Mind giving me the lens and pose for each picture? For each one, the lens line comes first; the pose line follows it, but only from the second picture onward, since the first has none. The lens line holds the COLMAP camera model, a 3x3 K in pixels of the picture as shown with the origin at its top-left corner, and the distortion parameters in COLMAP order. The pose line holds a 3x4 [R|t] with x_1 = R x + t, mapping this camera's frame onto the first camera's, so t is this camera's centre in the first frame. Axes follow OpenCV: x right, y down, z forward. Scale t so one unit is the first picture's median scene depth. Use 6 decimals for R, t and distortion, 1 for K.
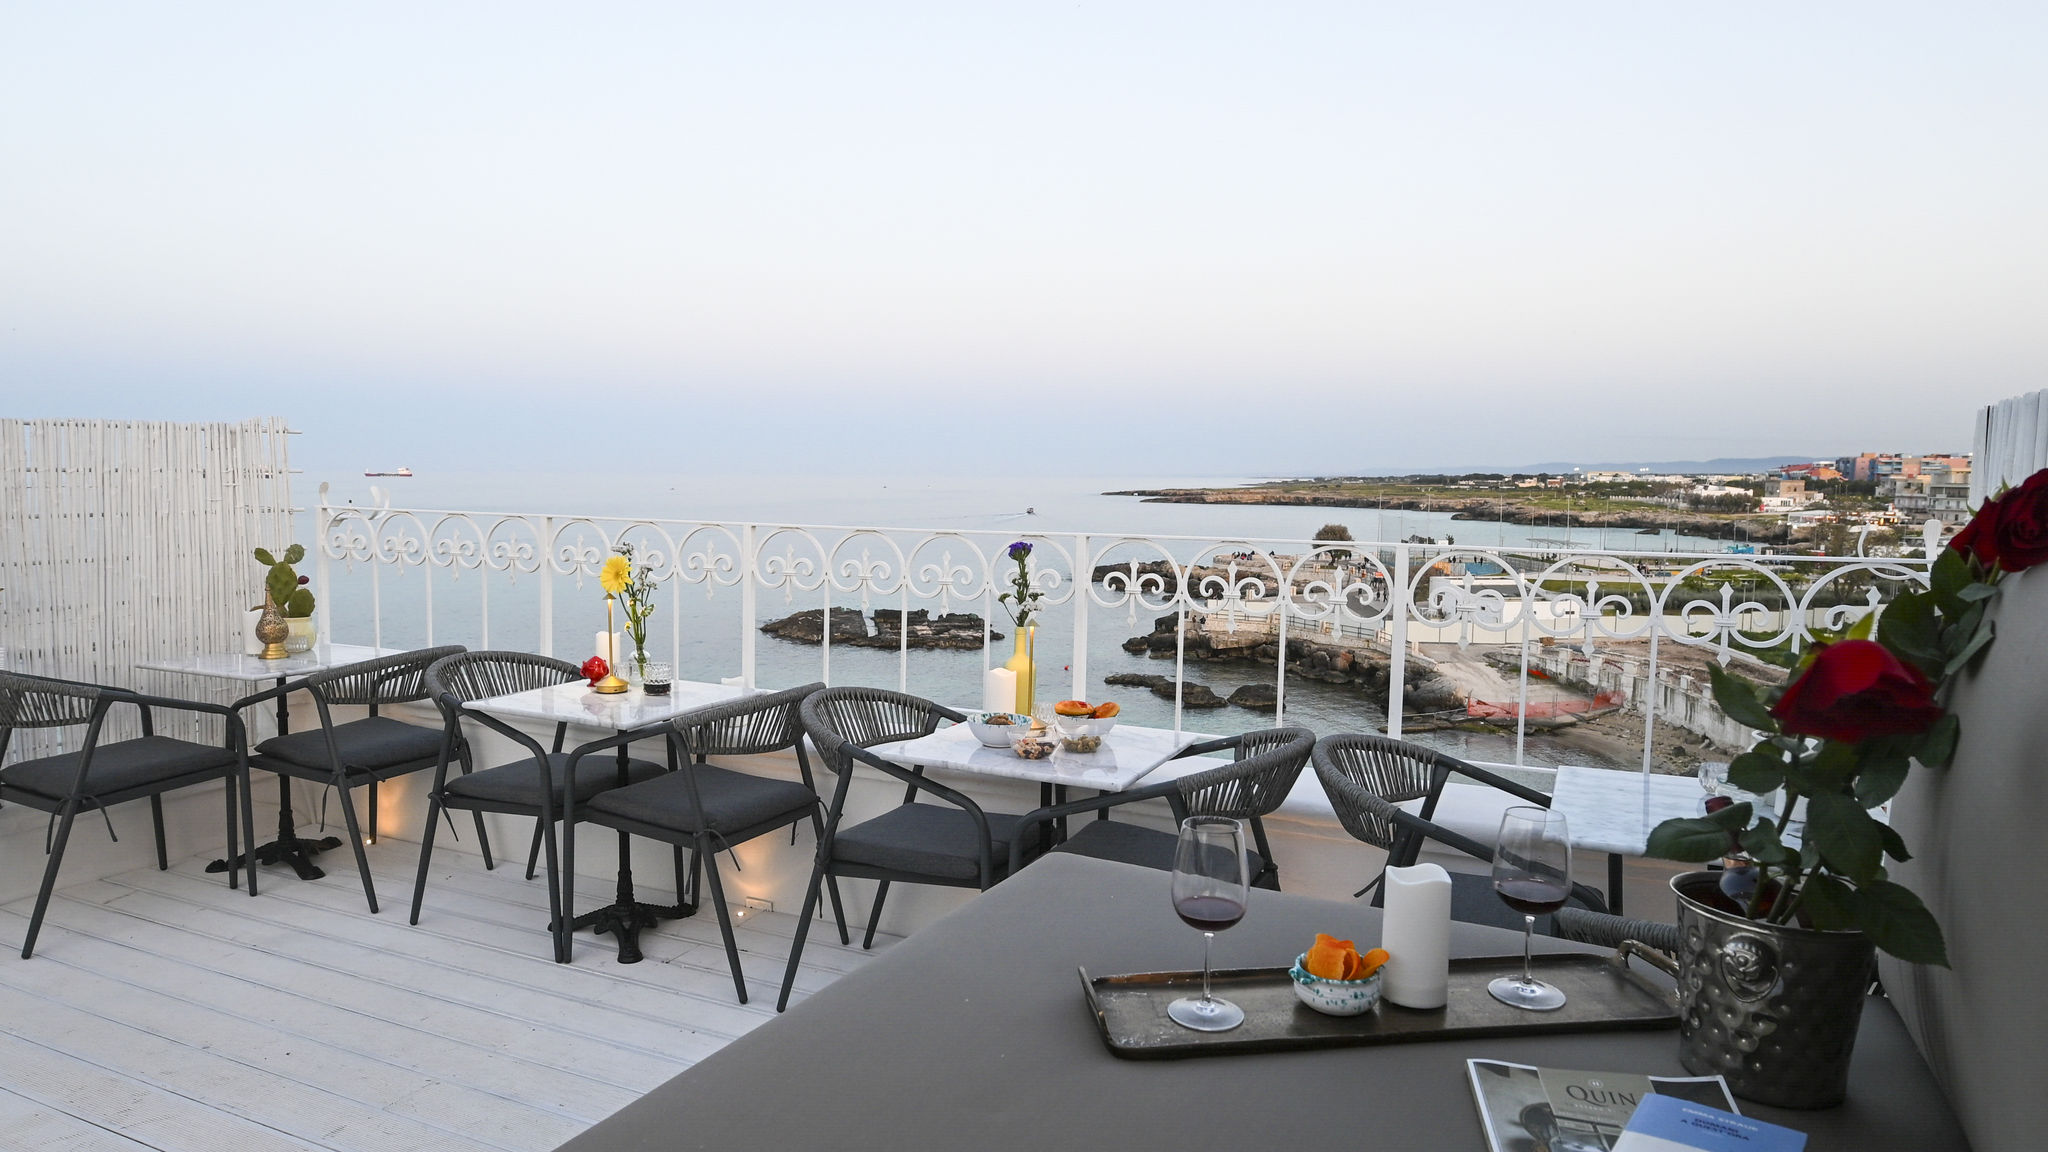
lens RADIAL K [[1237.4, 0, 1013.5], [0, 1237.4, 579.0], [0, 0, 1]] dist [-0.001658, 0.001186]
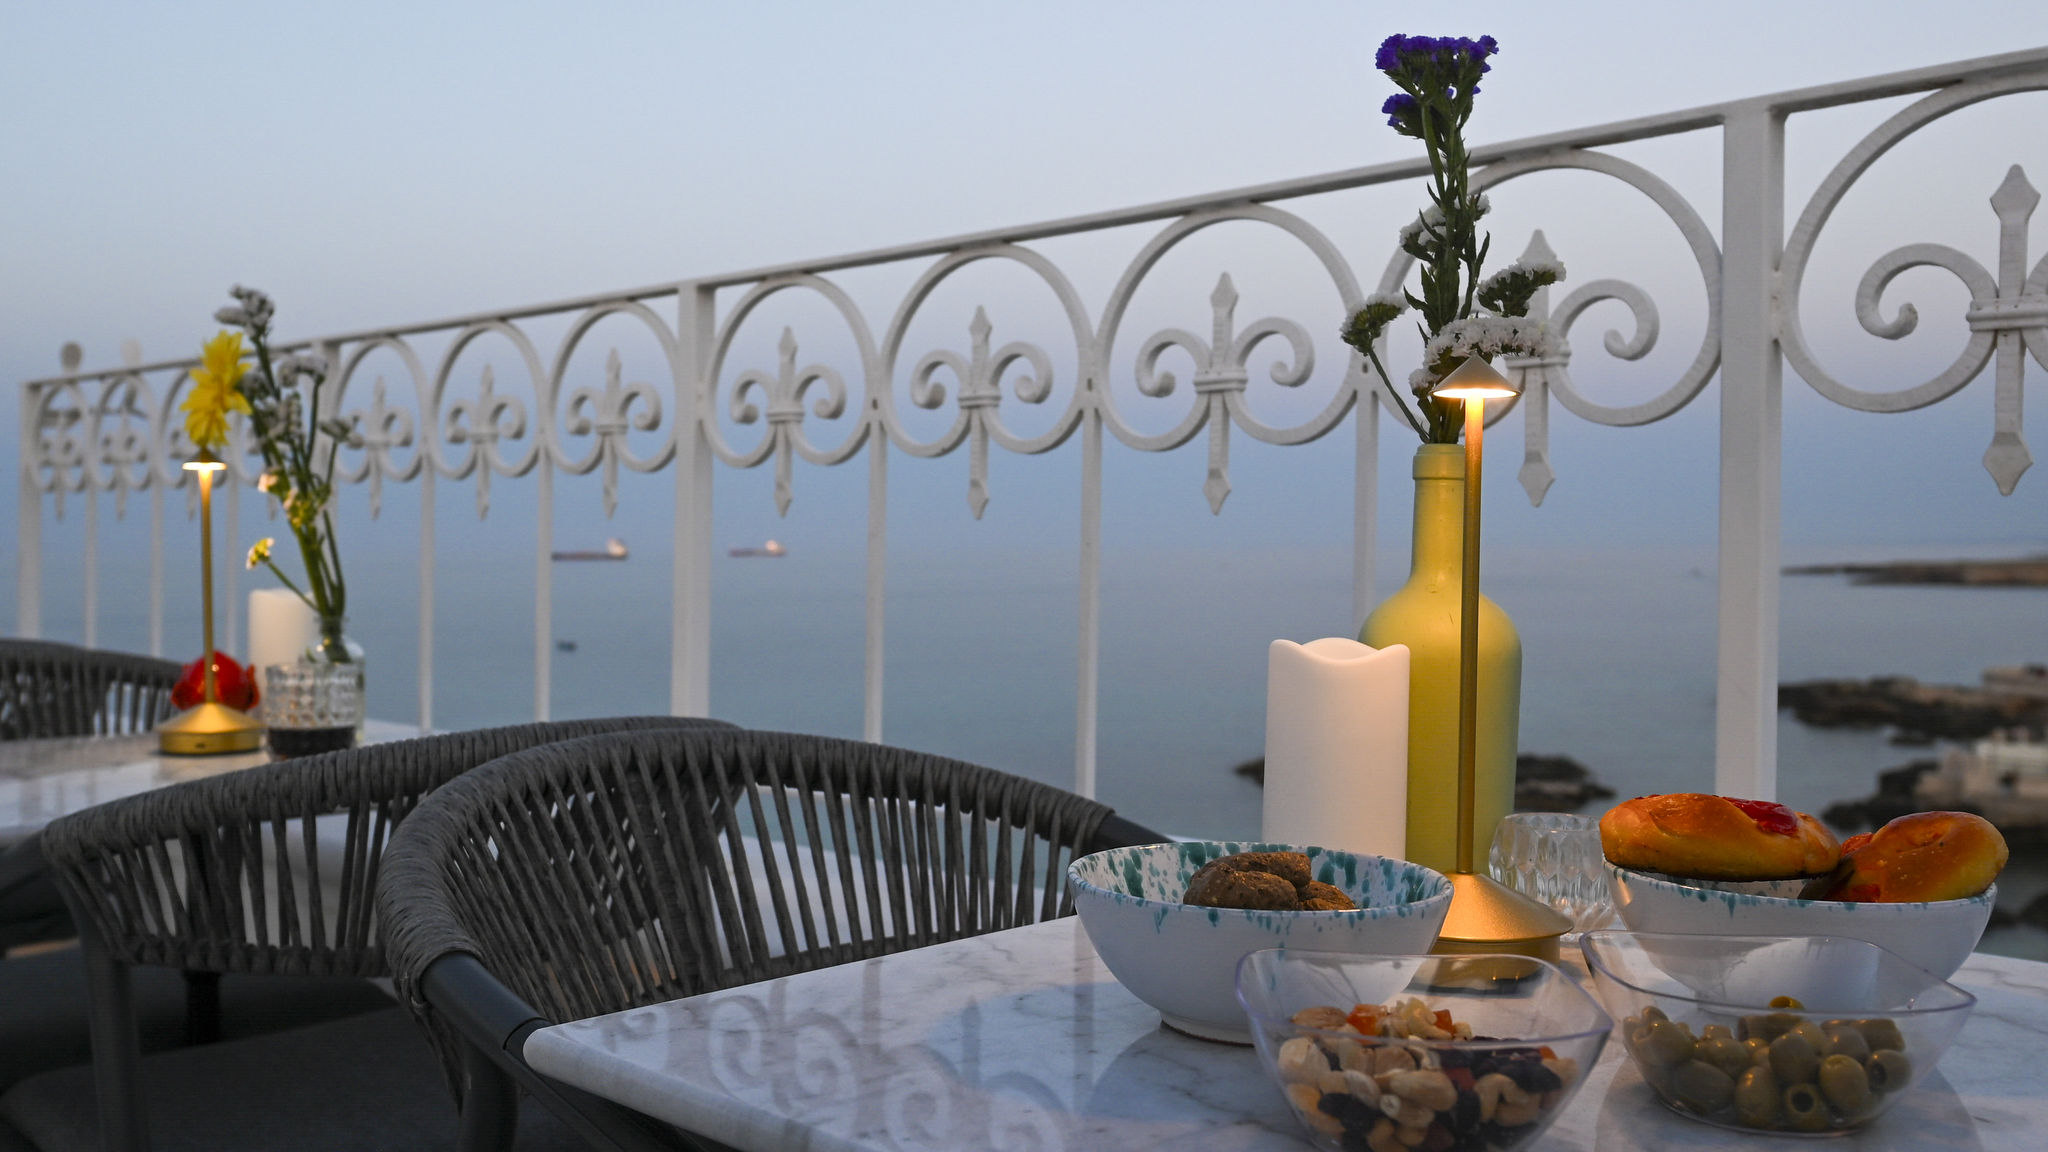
lens RADIAL K [[1786.1, 0, 1024.0], [0, 1786.1, 576.0], [0, 0, 1]] dist [-0.004926, -0.001677]
pose [[0.946206, -0.006468, -0.323502, 0.036559], [-0.017127, 0.997397, -0.070035, 0.083204], [0.323113, 0.071808, 0.943632, 0.698015]]
